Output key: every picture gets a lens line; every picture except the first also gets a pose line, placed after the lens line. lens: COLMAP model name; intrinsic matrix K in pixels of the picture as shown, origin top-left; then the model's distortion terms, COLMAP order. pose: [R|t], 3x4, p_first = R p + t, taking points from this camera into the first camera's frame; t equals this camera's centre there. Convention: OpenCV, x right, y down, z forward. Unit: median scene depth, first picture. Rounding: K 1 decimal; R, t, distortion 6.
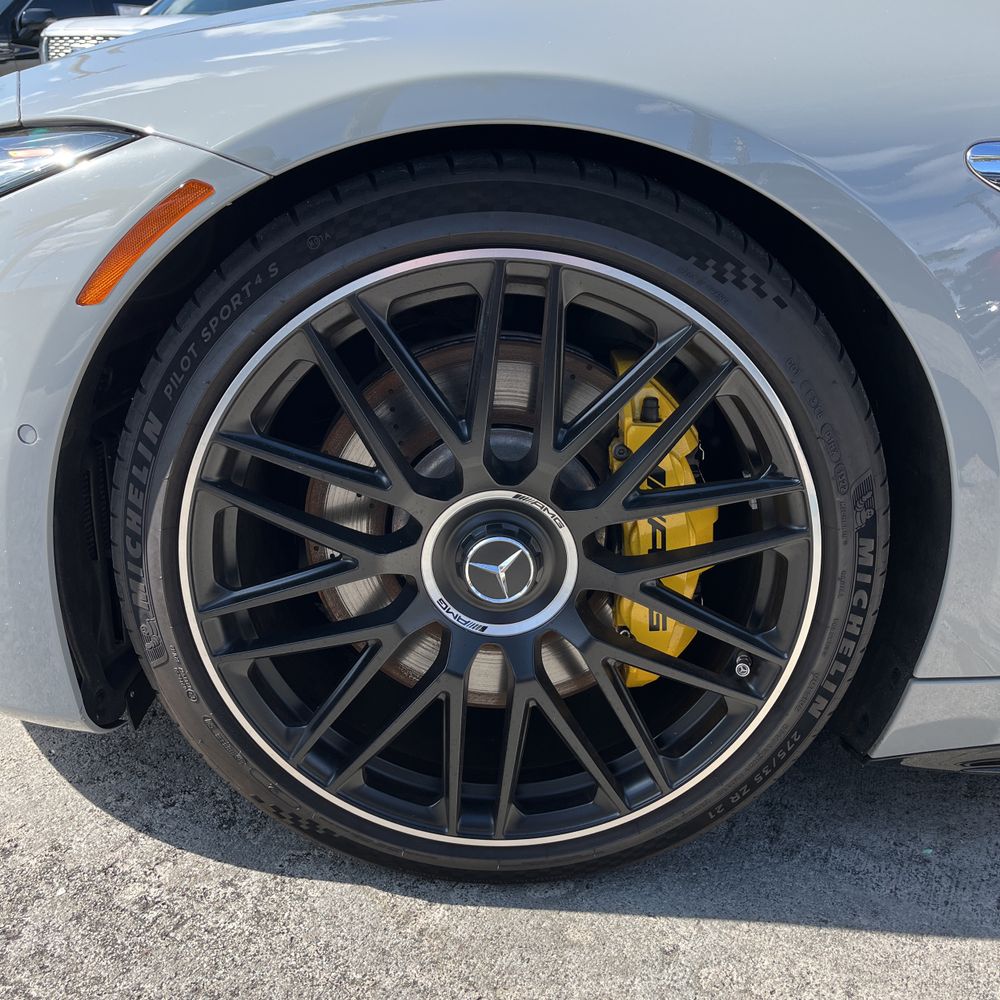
lens RADIAL K [[1004.3, 0, 497.4], [0, 1004.3, 500.9], [0, 0, 1]] dist [0.065281, -0.118689]
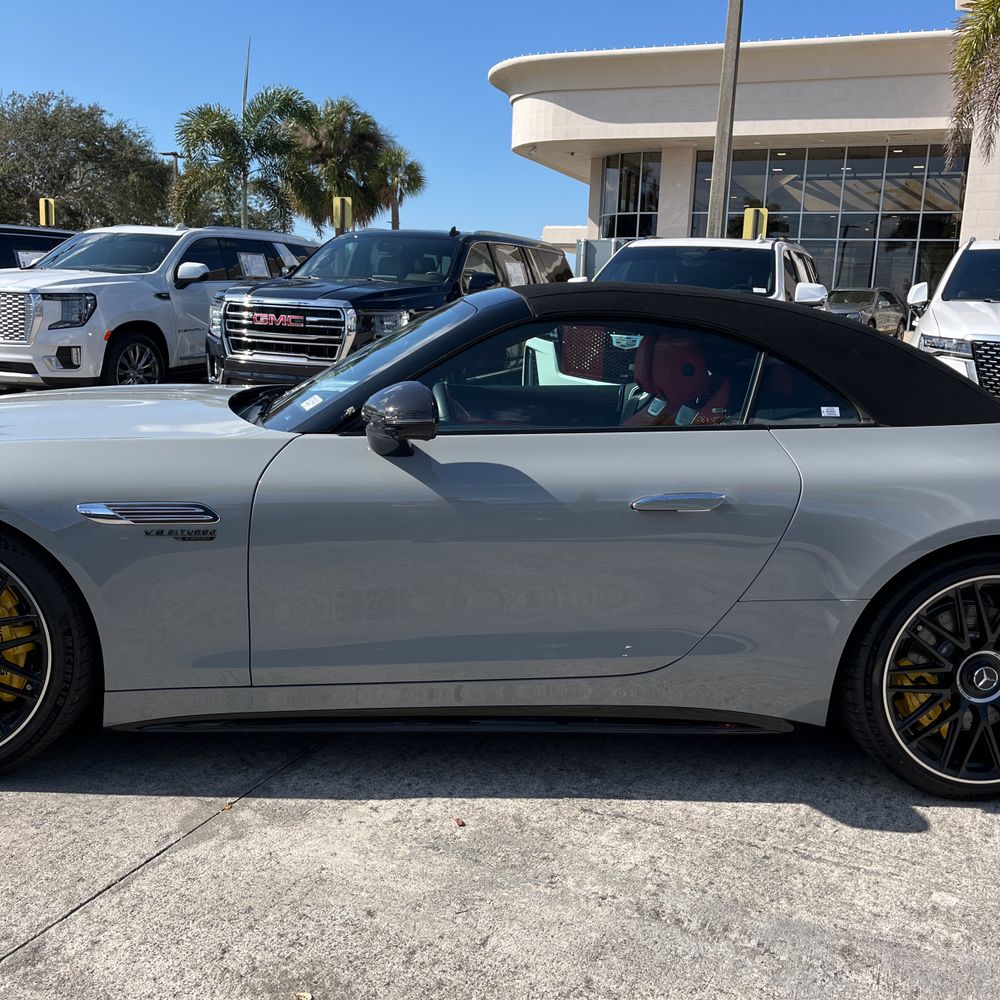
lens RADIAL K [[1007.6, 0, 504.0], [0, 1007.6, 500.5], [0, 0, 1]] dist [-0.001437, 0.027546]
pose [[0.997923, -0.008165, 0.063894, 1.324885], [0.018791, 0.985690, -0.167517, 0.149924], [-0.061612, 0.168370, 0.983796, -1.784666]]
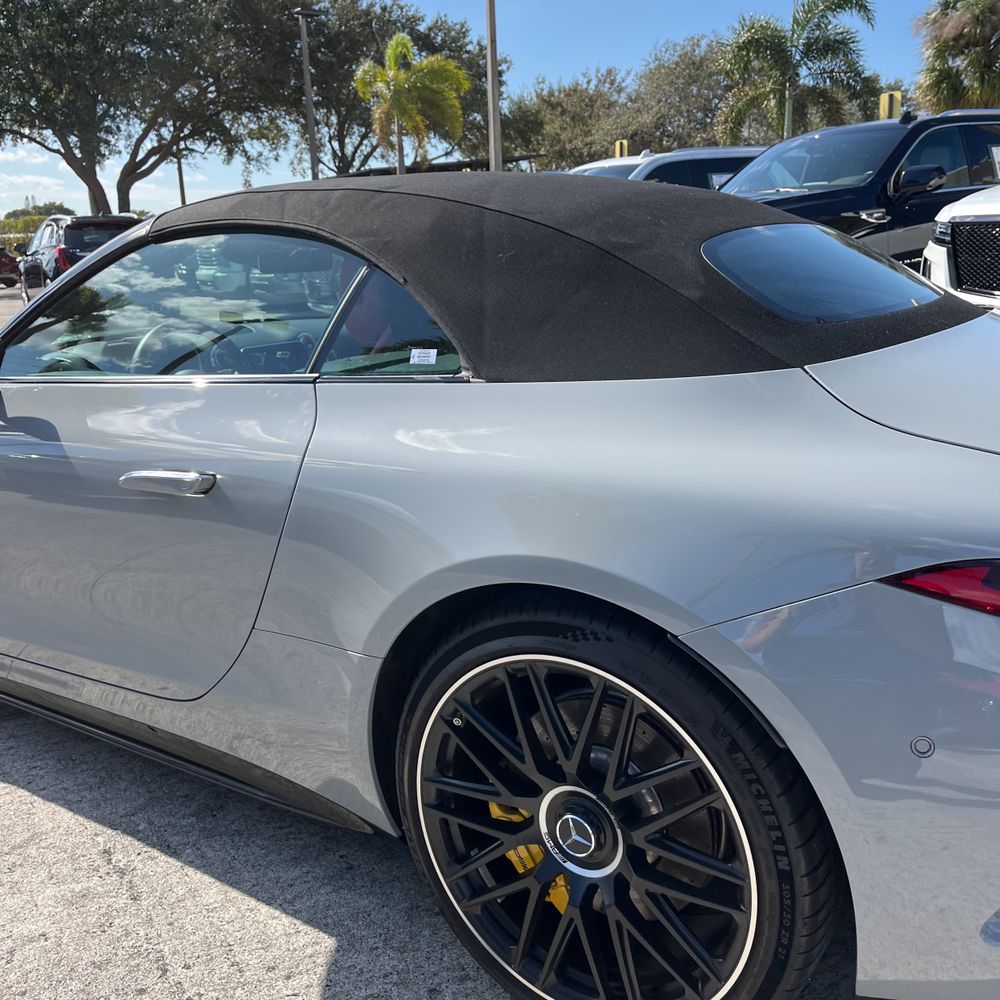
lens RADIAL K [[1008.8, 0, 493.5], [0, 1008.8, 498.2], [0, 0, 1]] dist [0.017643, -0.033035]
pose [[0.823618, 0.072625, -0.562476, 3.594580], [-0.131052, 0.989297, -0.064160, -0.213707], [0.551796, 0.126557, 0.824321, -0.444619]]
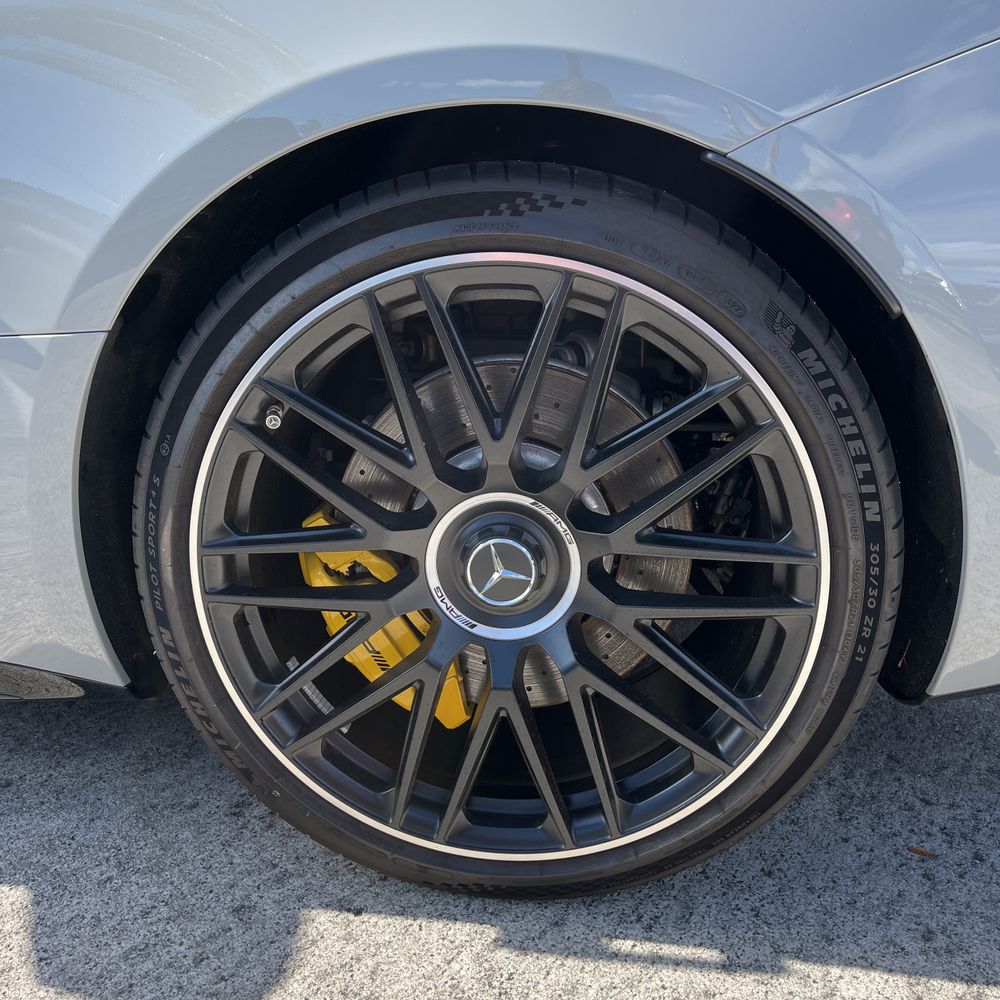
lens RADIAL K [[1004.3, 0, 497.4], [0, 1004.3, 500.9], [0, 0, 1]] dist [0.065281, -0.118689]
pose [[0.994551, -0.003169, -0.104205, 2.941292], [-0.002863, 0.998331, -0.057682, 0.181441], [0.104214, 0.057666, 0.992882, 0.029306]]
